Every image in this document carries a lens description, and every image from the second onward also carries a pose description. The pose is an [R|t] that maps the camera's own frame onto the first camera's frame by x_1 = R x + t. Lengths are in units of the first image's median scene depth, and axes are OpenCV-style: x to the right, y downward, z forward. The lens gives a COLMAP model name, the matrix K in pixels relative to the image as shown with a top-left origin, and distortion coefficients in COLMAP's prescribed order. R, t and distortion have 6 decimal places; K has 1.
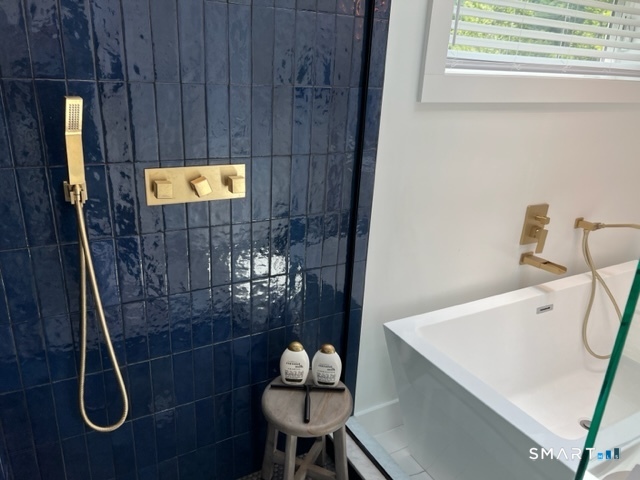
lens RADIAL K [[480.6, 0, 319.0], [0, 480.6, 242.3], [0, 0, 1]] dist [0.014060, -0.012143]
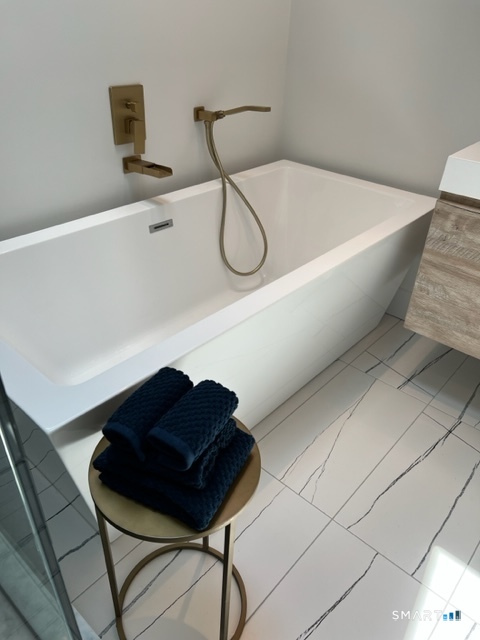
lens RADIAL K [[480.6, 0, 240.2], [0, 480.6, 324.1], [0, 0, 1]] dist [0.014060, -0.012143]
pose [[0.943418, -0.193331, 0.269419, 0.339791], [0.123225, 0.958674, 0.256438, 0.103885], [-0.307862, -0.208729, 0.928253, 0.173054]]
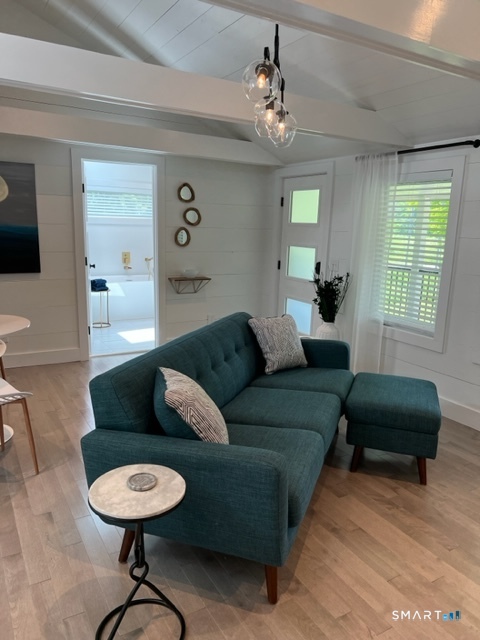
lens RADIAL K [[480.6, 0, 246.4], [0, 480.6, 319.3], [0, 0, 1]] dist [0.014060, -0.012143]
pose [[0.999143, -0.027653, 0.030813, 1.201510], [0.032328, 0.986042, -0.163328, 1.015313], [-0.025867, 0.164184, 0.986091, -2.445856]]
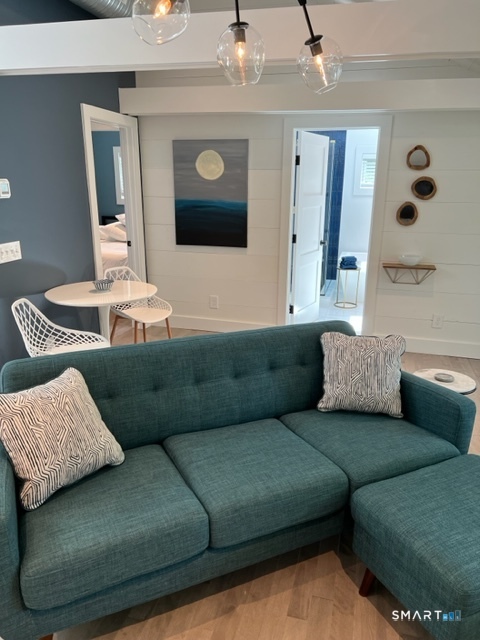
lens RADIAL K [[480.6, 0, 239.5], [0, 480.6, 321.8], [0, 0, 1]] dist [0.014060, -0.012143]
pose [[0.715328, 0.152122, -0.682030, 1.895462], [-0.222153, 0.974888, -0.015557, 0.803247], [0.662537, 0.162643, 0.731158, -1.915130]]
